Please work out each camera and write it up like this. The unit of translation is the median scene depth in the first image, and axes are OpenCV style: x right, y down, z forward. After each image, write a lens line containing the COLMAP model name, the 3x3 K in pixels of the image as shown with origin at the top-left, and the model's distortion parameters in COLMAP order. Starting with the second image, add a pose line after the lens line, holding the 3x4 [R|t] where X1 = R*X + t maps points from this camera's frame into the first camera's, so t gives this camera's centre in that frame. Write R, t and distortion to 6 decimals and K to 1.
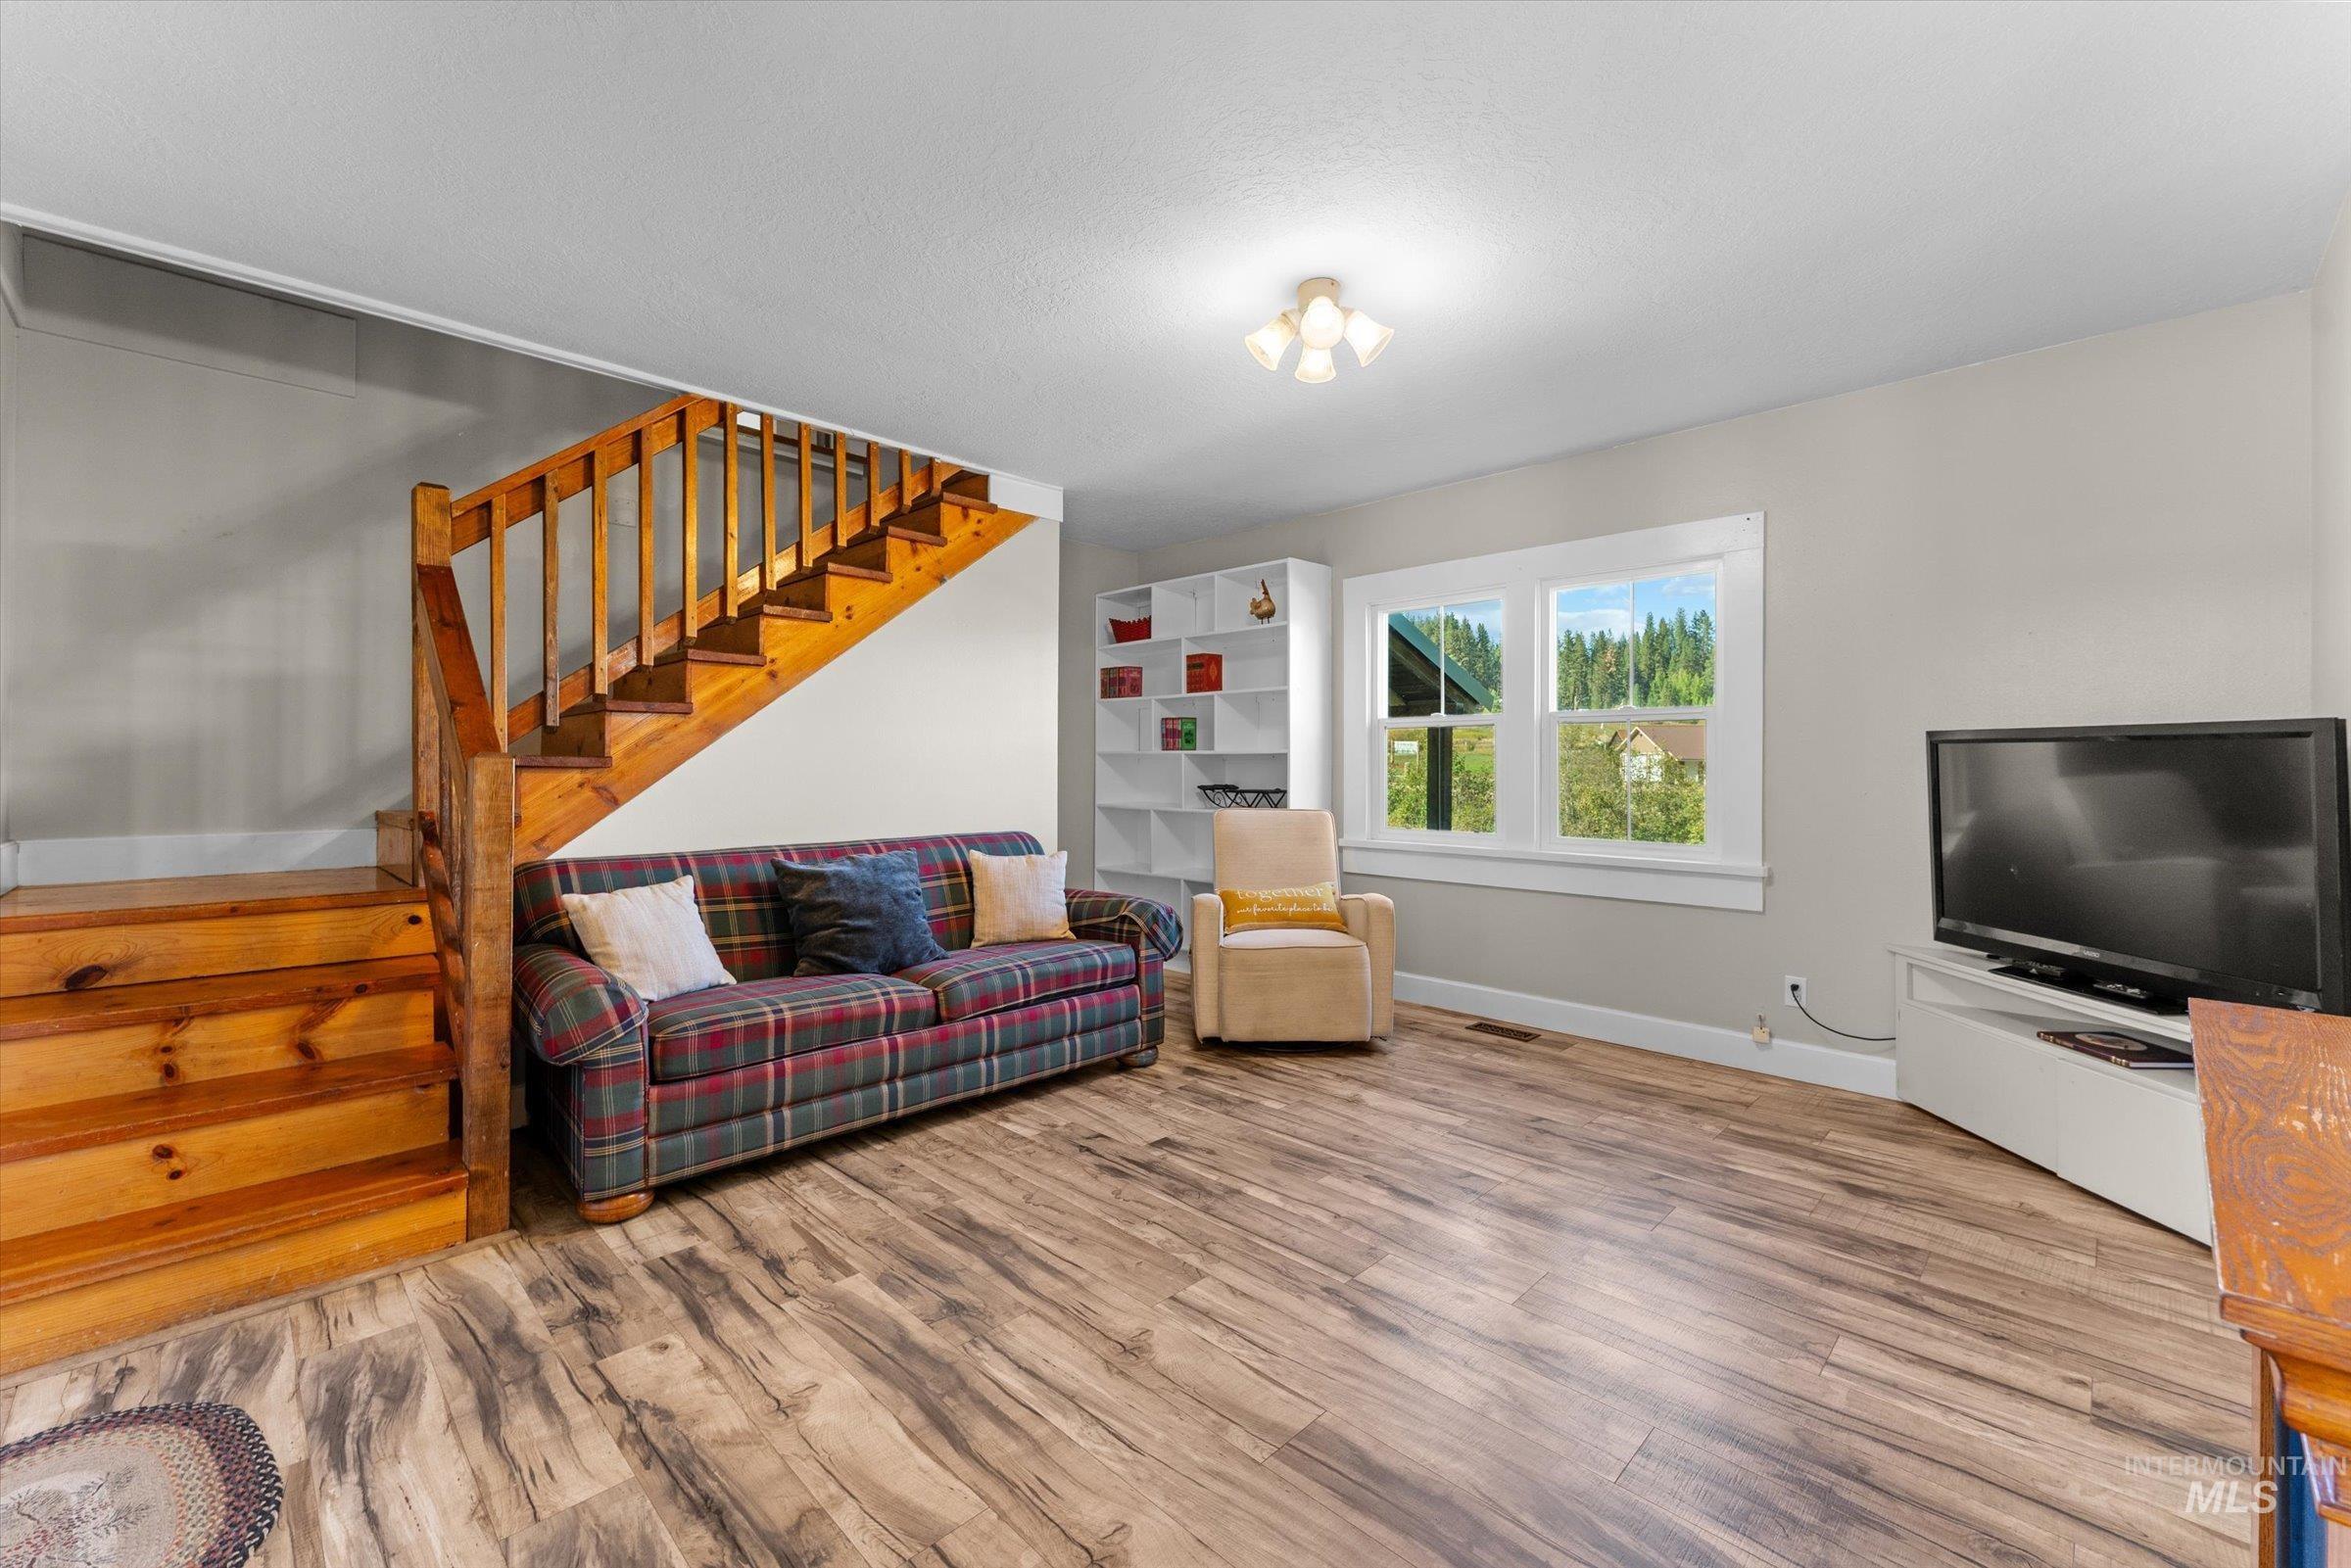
lens RADIAL K [[937.9, 0, 1176.8], [0, 937.9, 770.4], [0, 0, 1]] dist [0.000570, -0.000007]
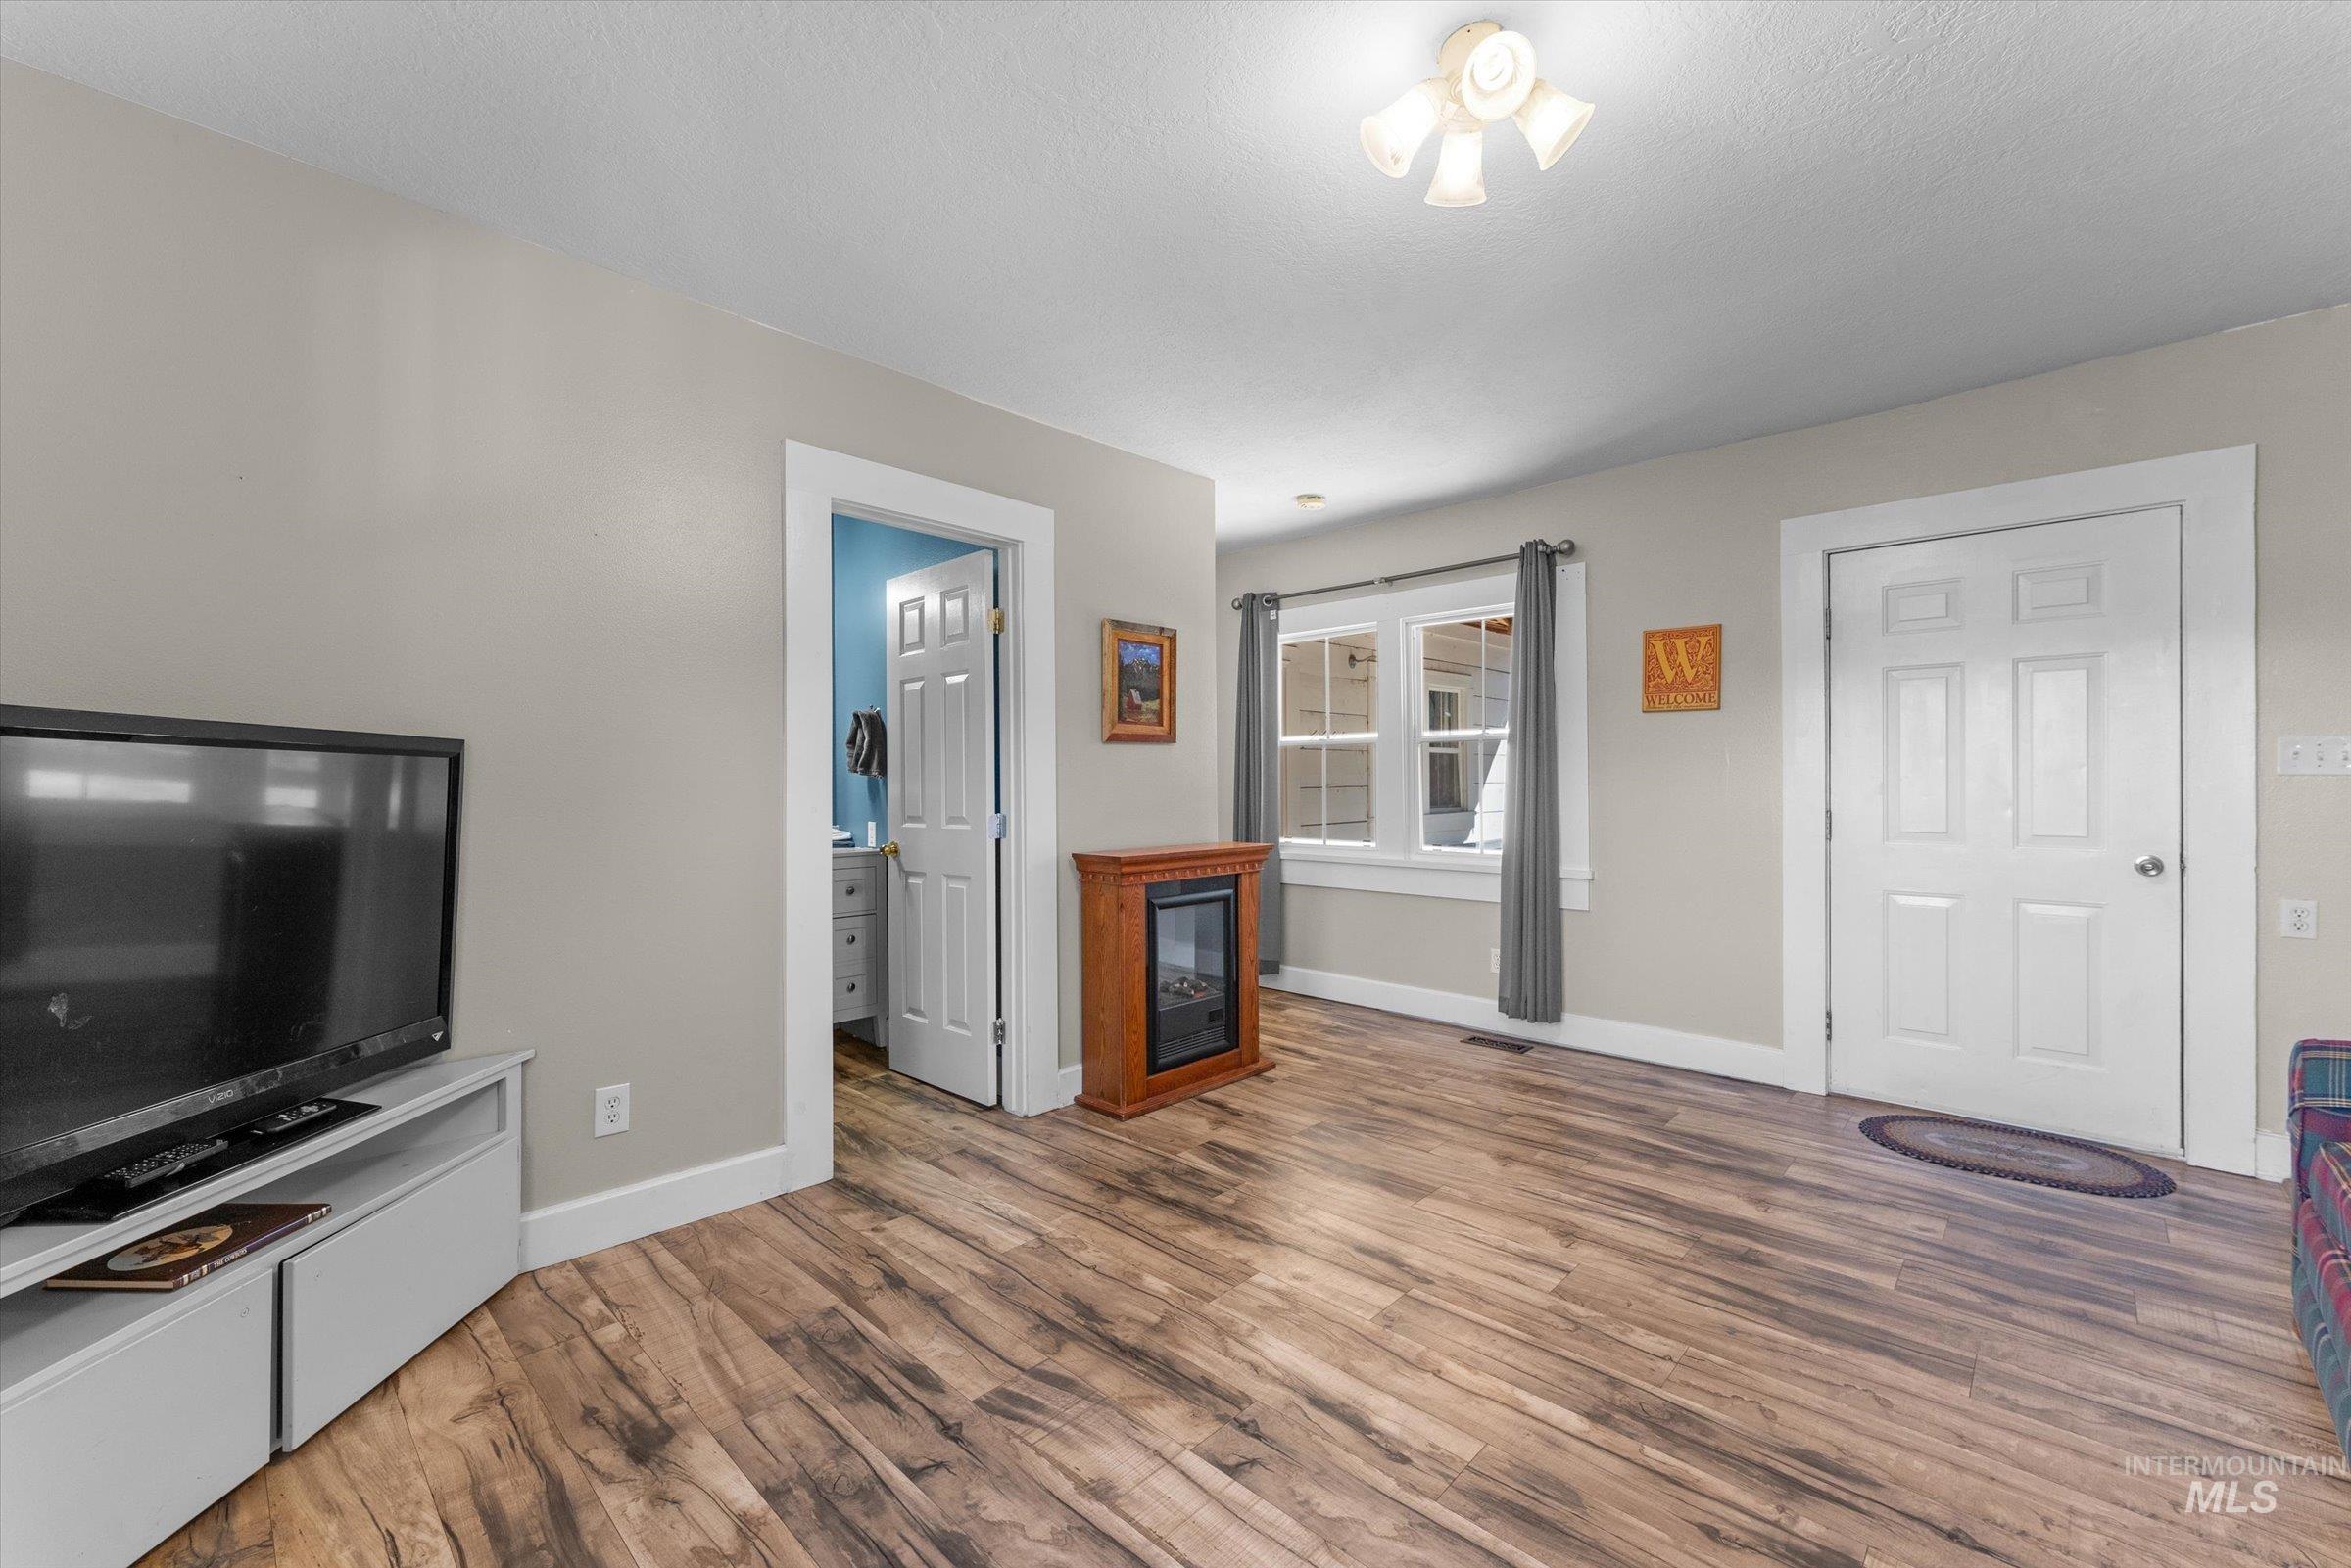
lens RADIAL K [[937.9, 0, 1175.1], [0, 937.9, 779.4], [0, 0, 1]] dist [0.000570, -0.000007]
pose [[-0.999859, 0.001385, -0.016728, 0.447859], [0.001349, 0.999997, 0.002199, -0.015077], [0.016731, 0.002176, -0.999858, 1.985675]]
